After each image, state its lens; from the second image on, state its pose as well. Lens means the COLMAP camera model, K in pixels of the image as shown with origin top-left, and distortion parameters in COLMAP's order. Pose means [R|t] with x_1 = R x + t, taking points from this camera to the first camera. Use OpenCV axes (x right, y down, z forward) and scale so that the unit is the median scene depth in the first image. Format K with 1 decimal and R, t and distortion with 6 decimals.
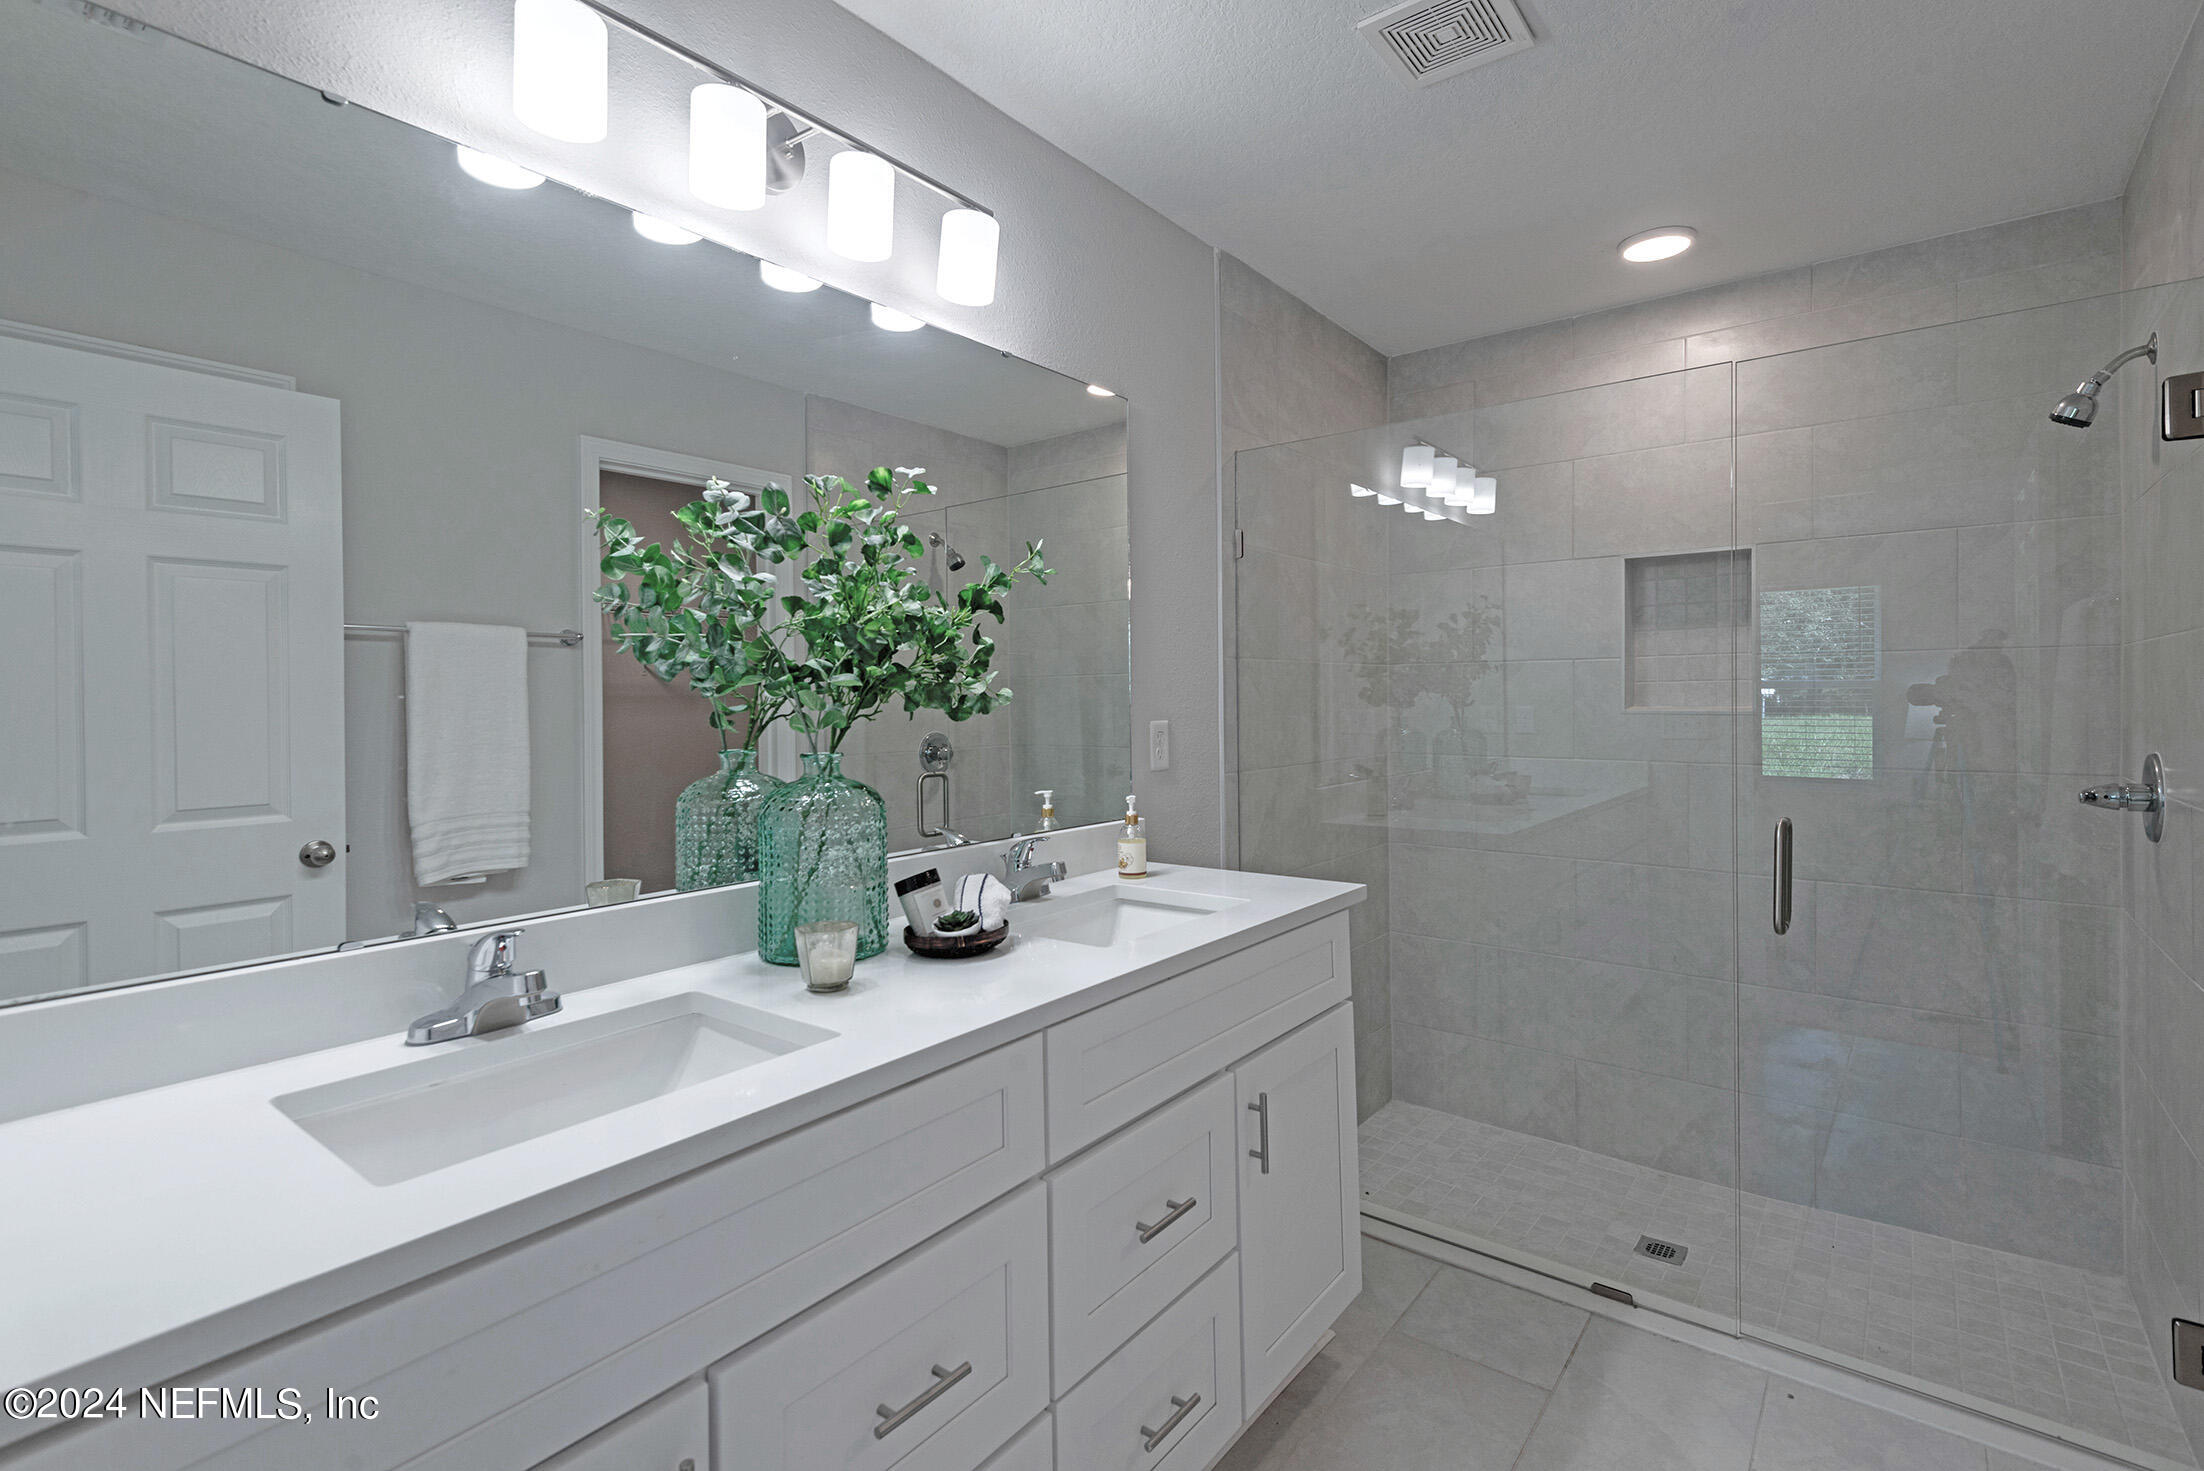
lens RADIAL K [[1013.6, 0, 1106.2], [0, 1013.6, 704.2], [0, 0, 1]] dist [0.025219, -0.014978]
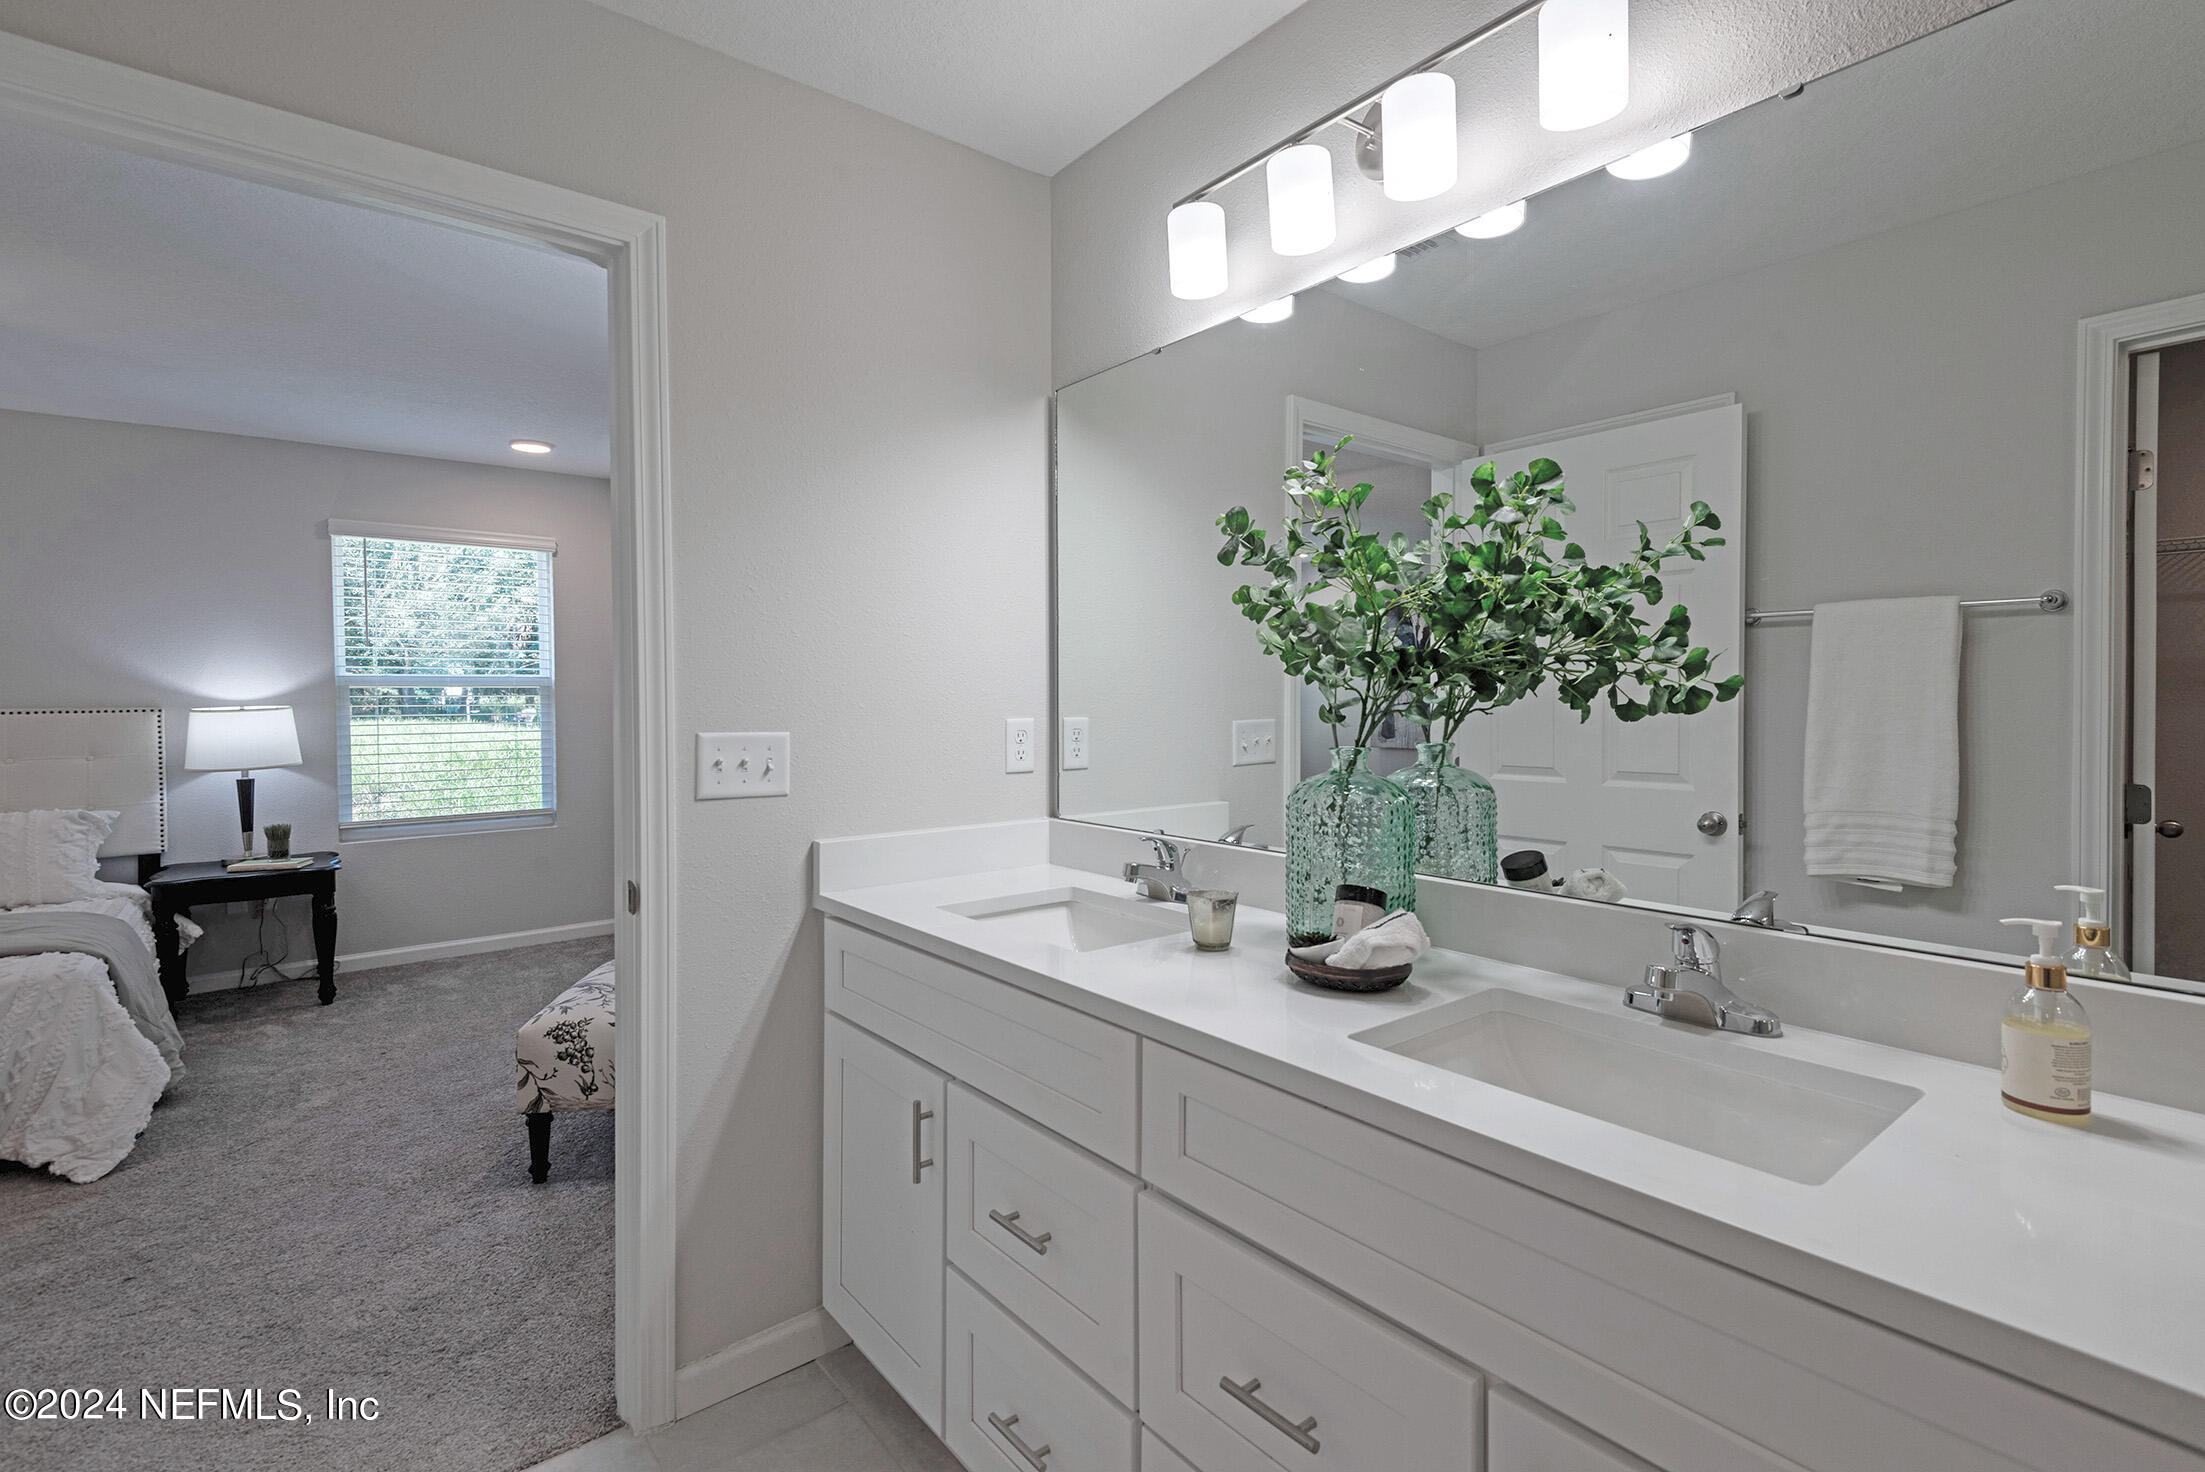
lens RADIAL K [[1014.1, 0, 1106.7], [0, 1014.1, 704.7], [0, 0, 1]] dist [0.025219, -0.014978]
pose [[-0.230807, 0.019558, -0.972803, 0.511611], [0.004783, 0.999809, 0.018967, -0.008050], [0.972988, -0.000276, -0.230857, 0.689589]]
